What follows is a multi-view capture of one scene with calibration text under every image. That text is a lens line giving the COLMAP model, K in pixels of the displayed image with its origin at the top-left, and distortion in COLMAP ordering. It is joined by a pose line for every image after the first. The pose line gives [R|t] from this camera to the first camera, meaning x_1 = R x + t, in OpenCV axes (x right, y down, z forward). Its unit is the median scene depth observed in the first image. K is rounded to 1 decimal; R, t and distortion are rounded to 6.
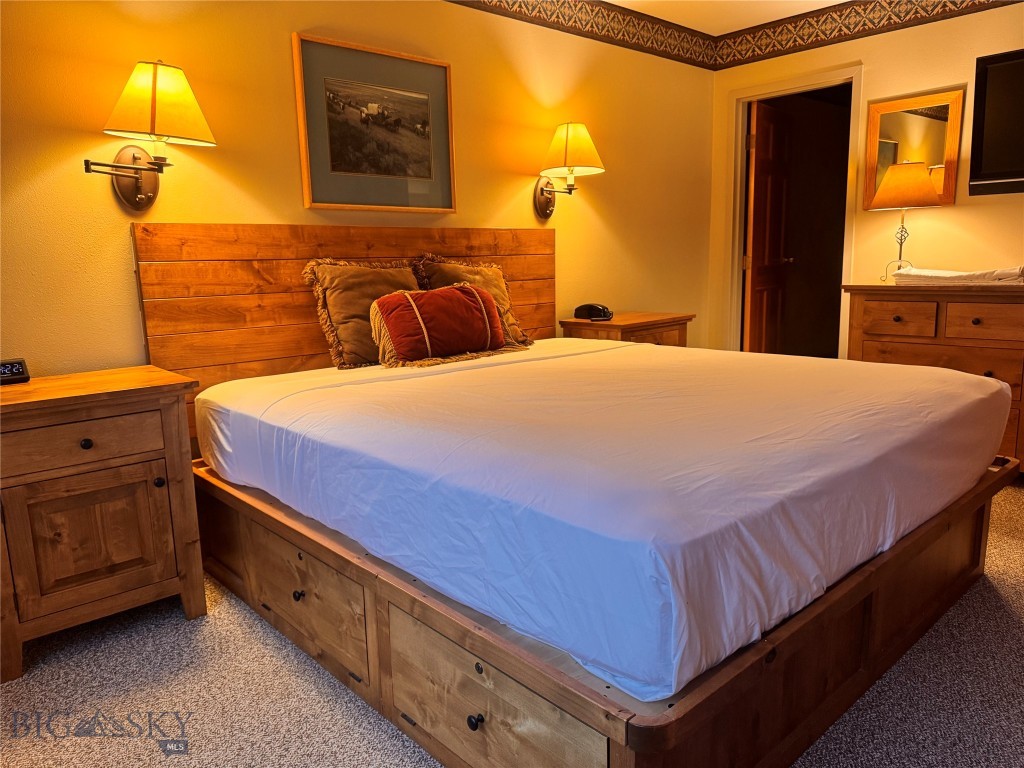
lens RADIAL K [[724.1, 0, 514.4], [0, 724.1, 391.1], [0, 0, 1]] dist [0.002291, -0.001606]
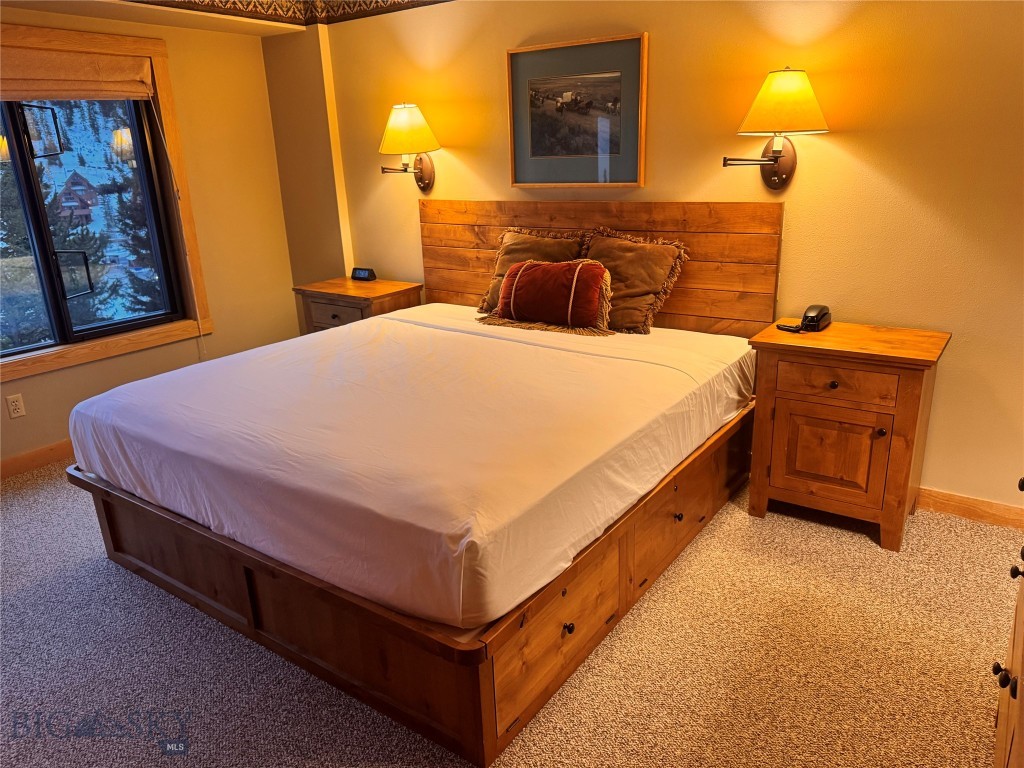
lens RADIAL K [[724.1, 0, 514.4], [0, 724.1, 391.1], [0, 0, 1]] dist [0.002291, -0.001606]
pose [[0.233908, 0.319779, -0.918166, 0.986341], [-0.143284, 0.945390, 0.292758, -0.273943], [0.961643, 0.063080, 0.266953, 0.644316]]
